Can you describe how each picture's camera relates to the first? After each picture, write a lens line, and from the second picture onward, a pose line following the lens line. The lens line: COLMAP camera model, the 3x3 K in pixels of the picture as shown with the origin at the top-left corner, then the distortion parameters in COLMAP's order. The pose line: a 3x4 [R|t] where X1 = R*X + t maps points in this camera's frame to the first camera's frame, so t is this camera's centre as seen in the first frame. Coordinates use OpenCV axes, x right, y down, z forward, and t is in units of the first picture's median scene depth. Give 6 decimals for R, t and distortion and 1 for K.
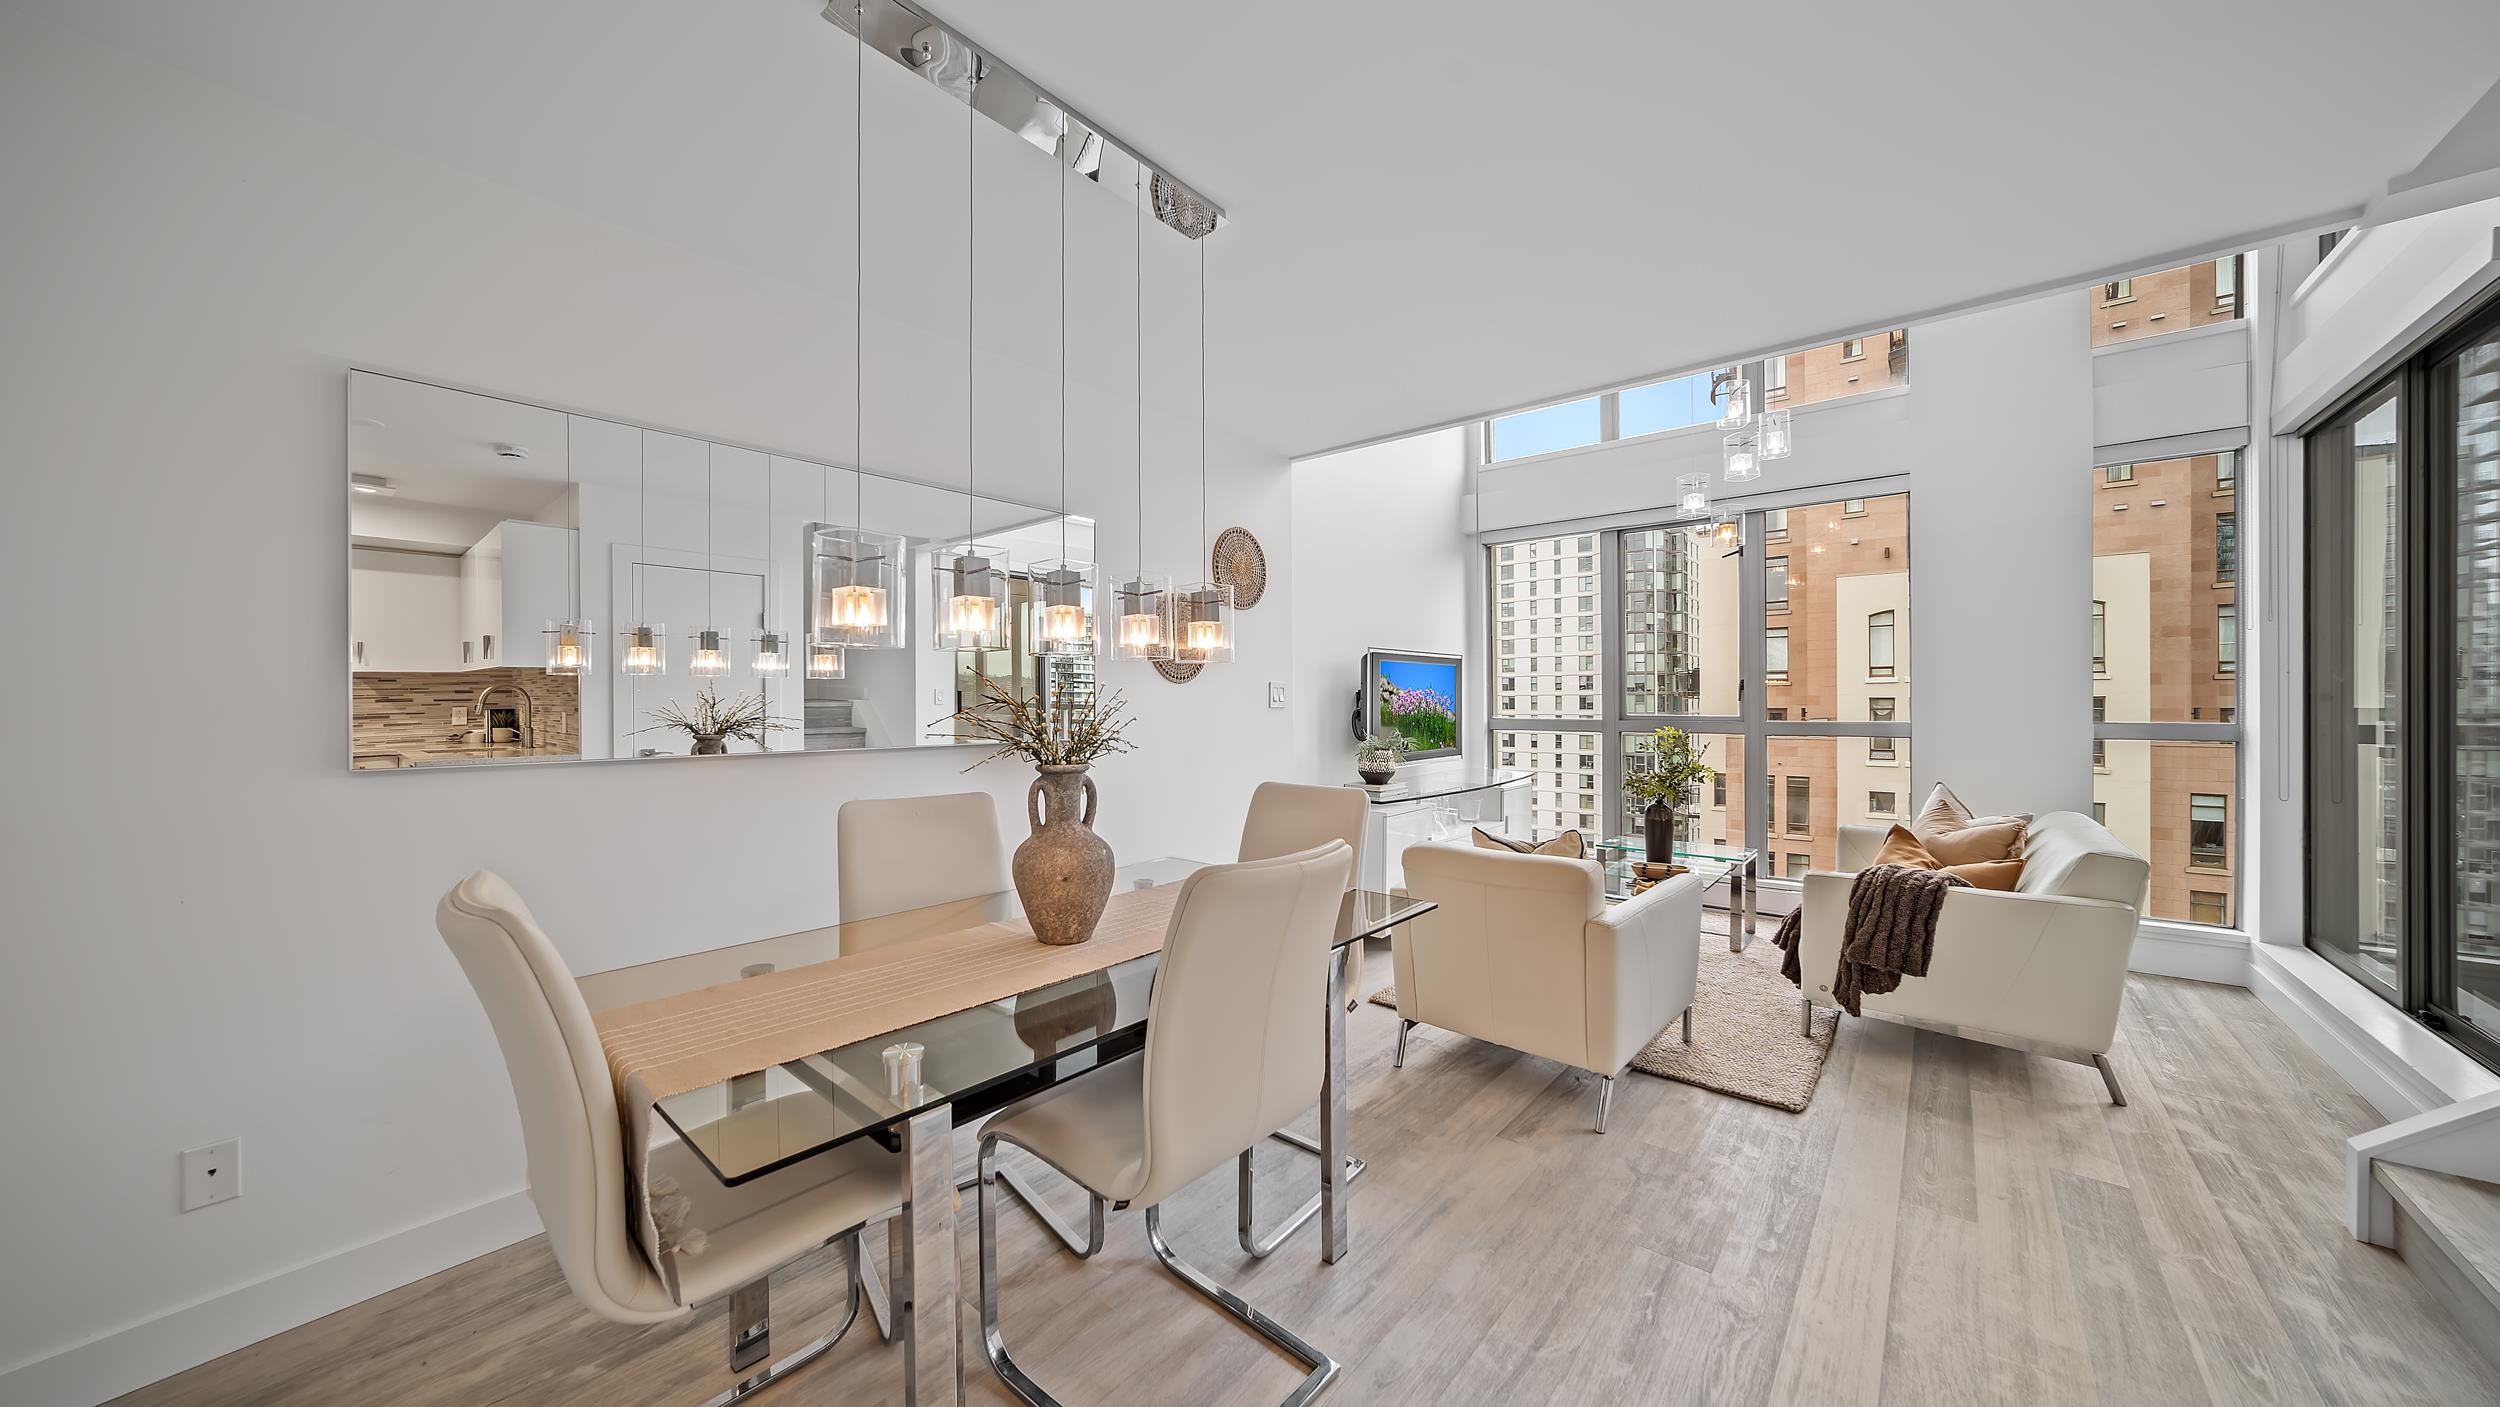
lens RADIAL K [[883.8, 0, 1264.6], [0, 883.8, 703.7], [0, 0, 1]] dist [0.020135, 0.001353]
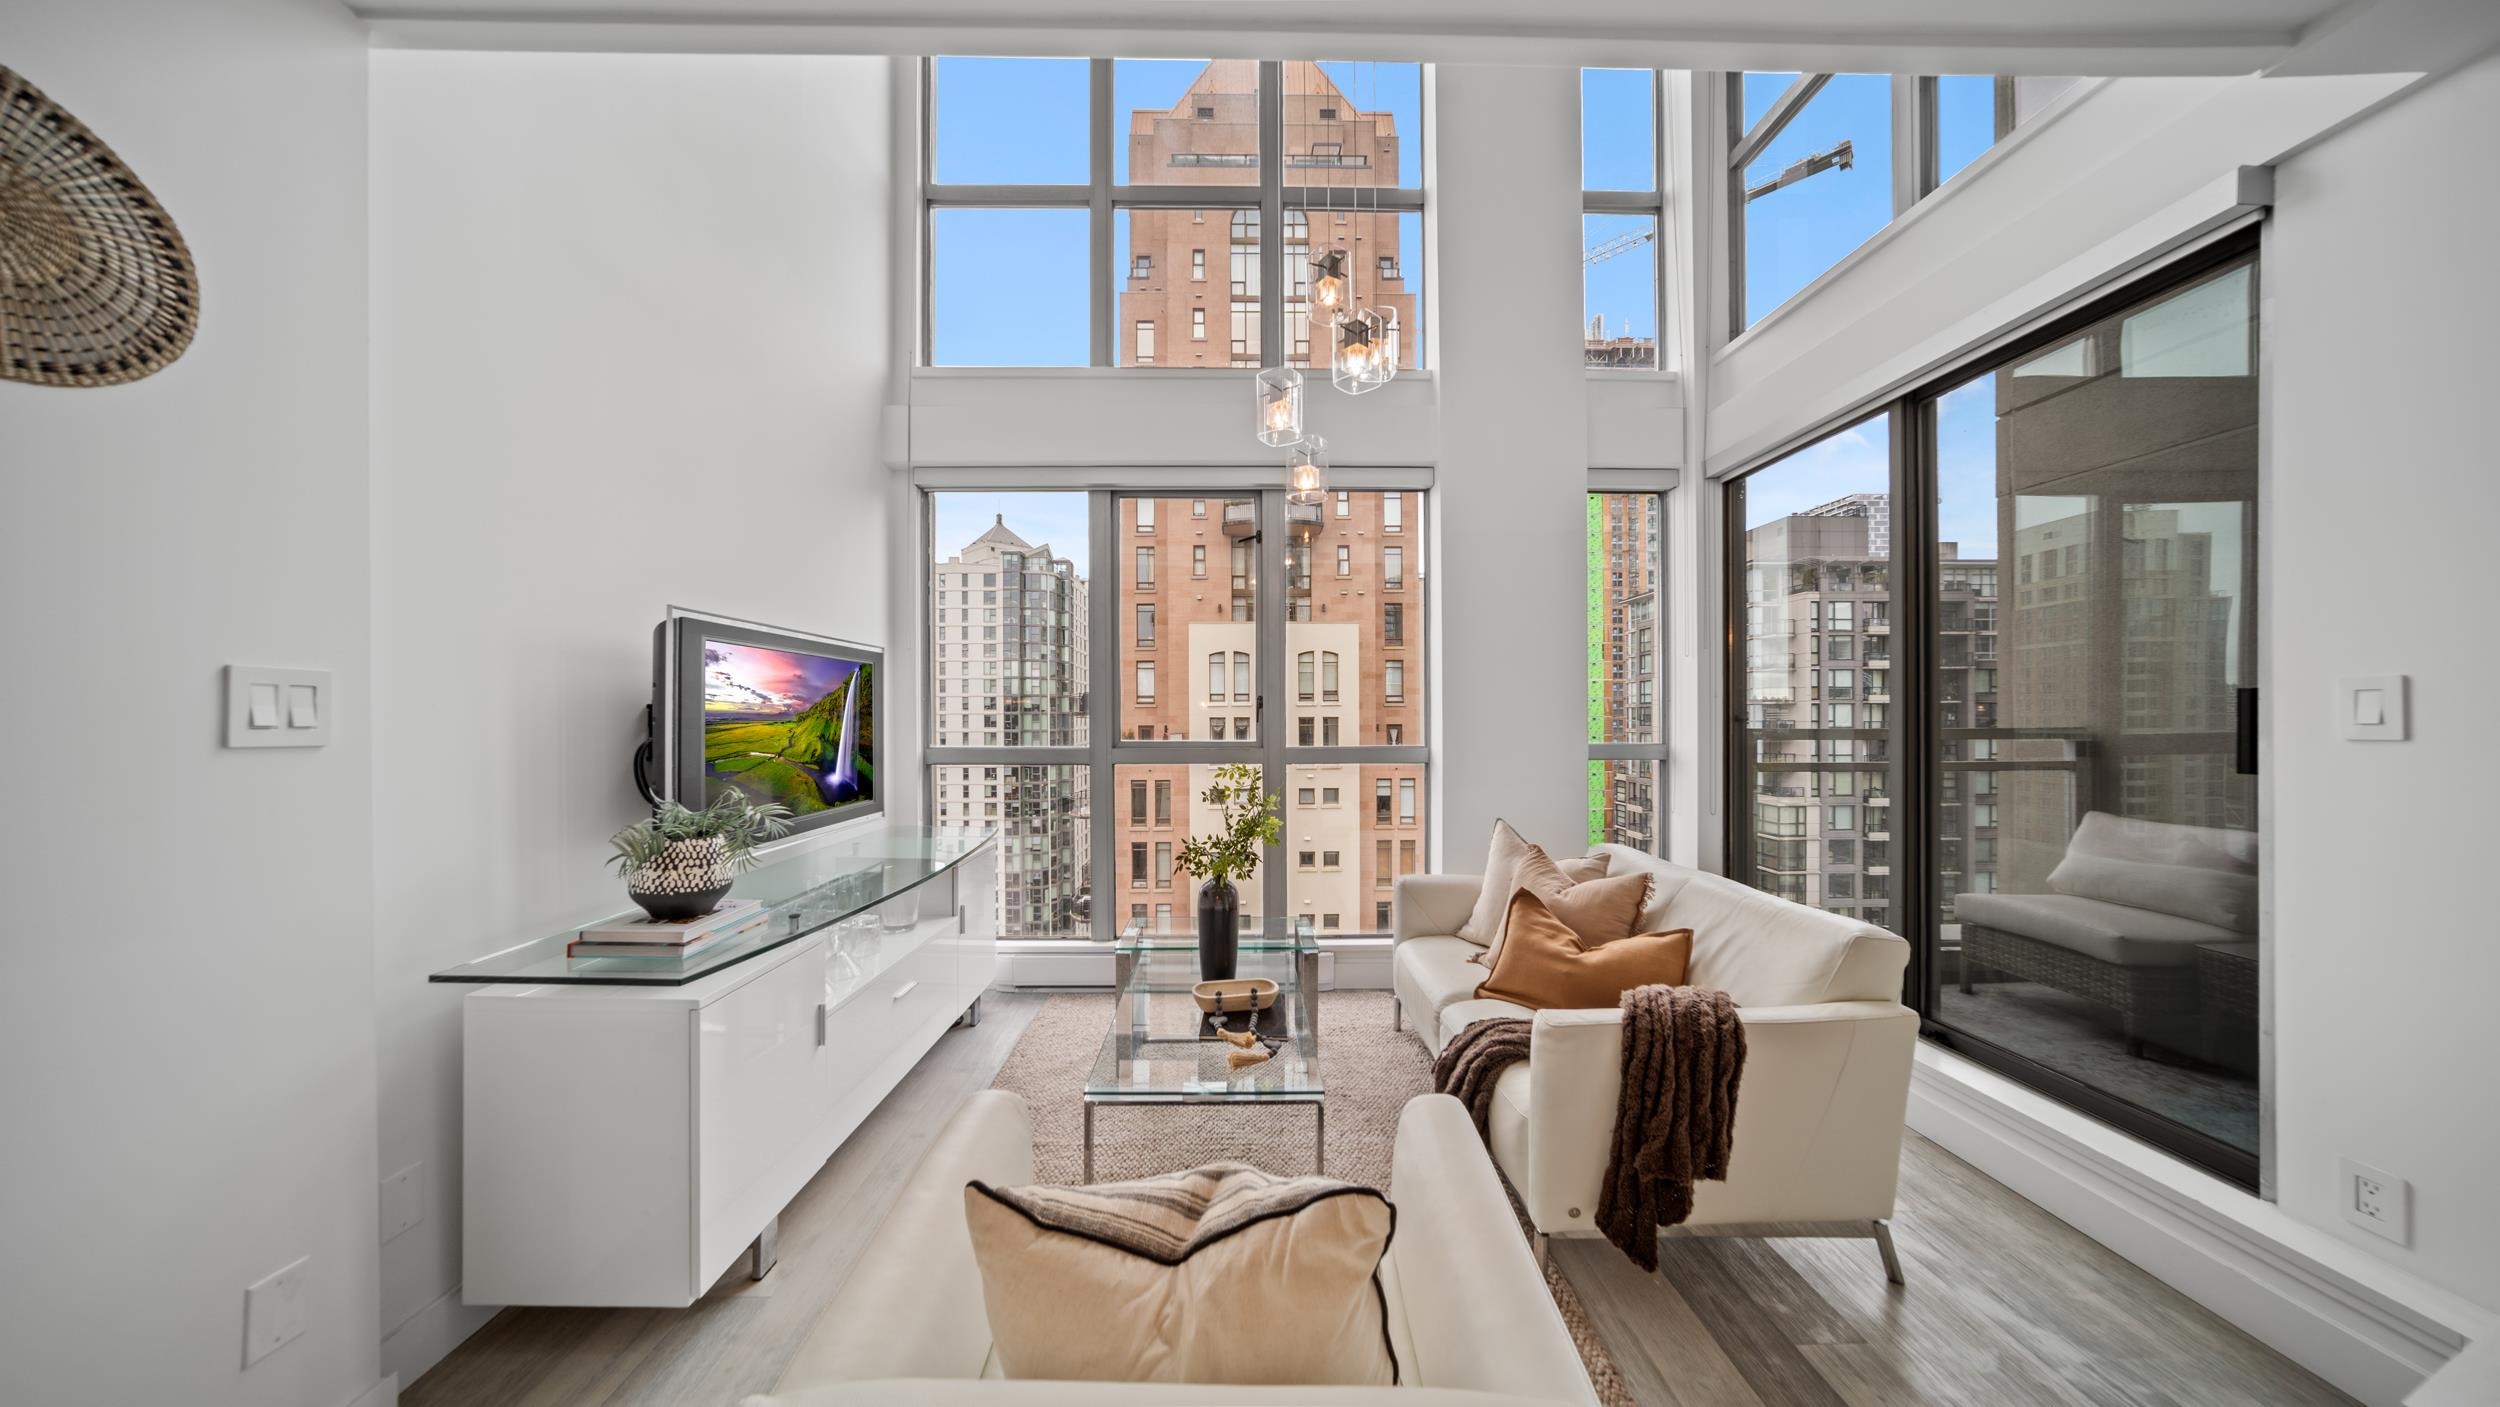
lens RADIAL K [[775.7, 0, 1254.2], [0, 775.7, 709.4], [0, 0, 1]] dist [-0.012480, 0.002557]
pose [[0.777523, 0.008601, 0.628796, 0.081518], [0.001540, 0.999877, -0.015580, -0.003000], [-0.628852, 0.013082, 0.777415, 0.404122]]
